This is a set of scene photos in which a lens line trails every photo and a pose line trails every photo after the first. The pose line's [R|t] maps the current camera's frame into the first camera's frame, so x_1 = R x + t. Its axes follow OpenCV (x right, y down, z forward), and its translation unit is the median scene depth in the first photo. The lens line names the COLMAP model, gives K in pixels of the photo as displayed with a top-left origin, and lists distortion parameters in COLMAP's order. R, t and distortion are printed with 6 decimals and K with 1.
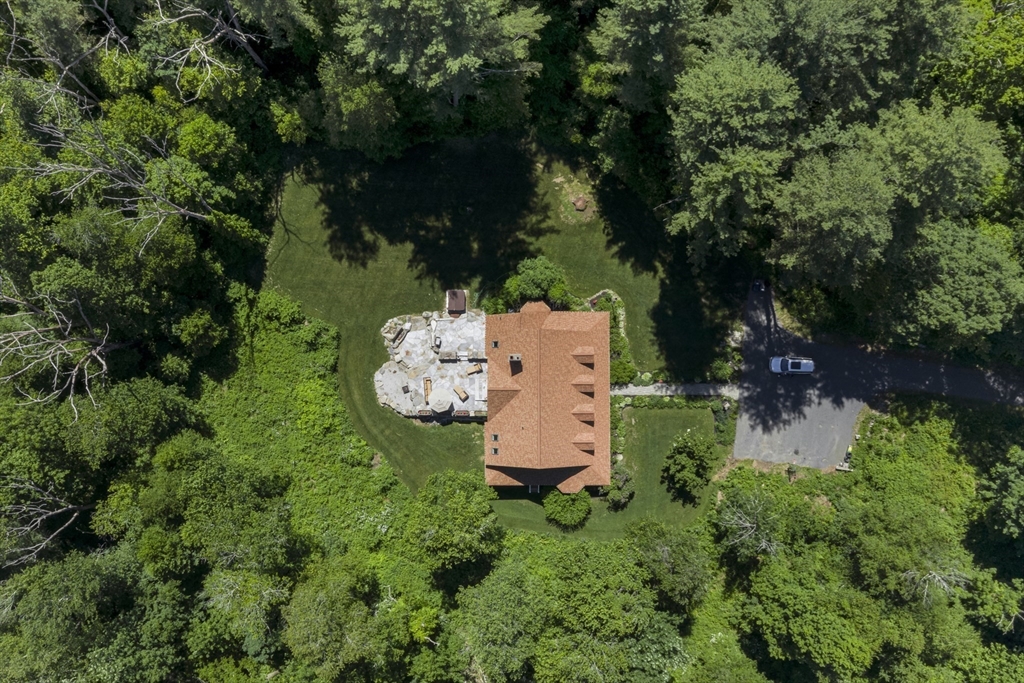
lens RADIAL K [[845.0, 0, 509.8], [0, 845.0, 344.6], [0, 0, 1]] dist [0.029412, -0.059493]
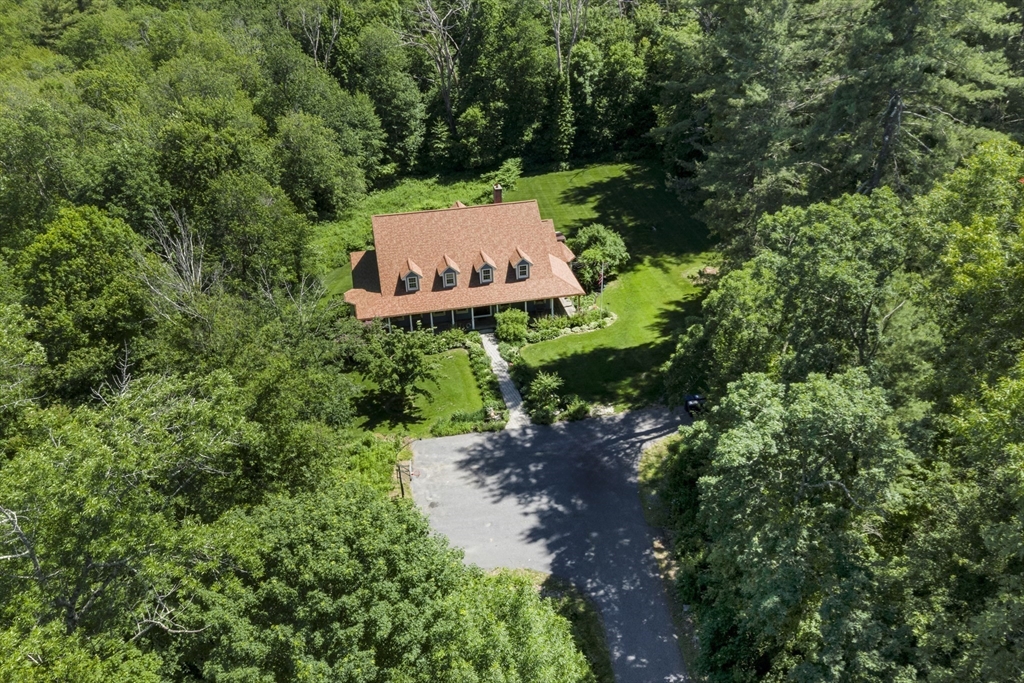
lens RADIAL K [[845.0, 0, 509.8], [0, 845.0, 344.6], [0, 0, 1]] dist [0.029412, -0.059493]
pose [[0.185837, 0.449809, -0.873577, 0.772628], [-0.976449, 0.183713, -0.113126, 0.118785], [0.109603, 0.874026, 0.473356, 0.658826]]
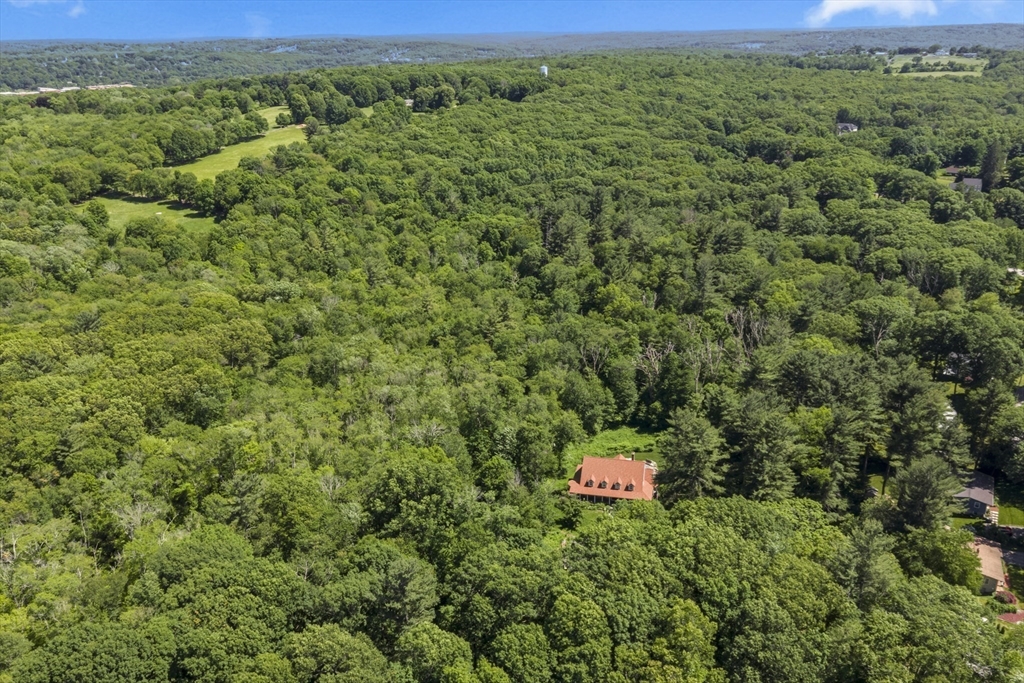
lens RADIAL K [[845.0, 0, 509.8], [0, 845.0, 344.6], [0, 0, 1]] dist [0.029412, -0.059493]
pose [[-0.244140, 0.308064, -0.919506, 1.970583], [-0.966558, -0.000559, 0.256446, -0.237245], [0.078488, 0.951365, 0.297899, -0.022622]]
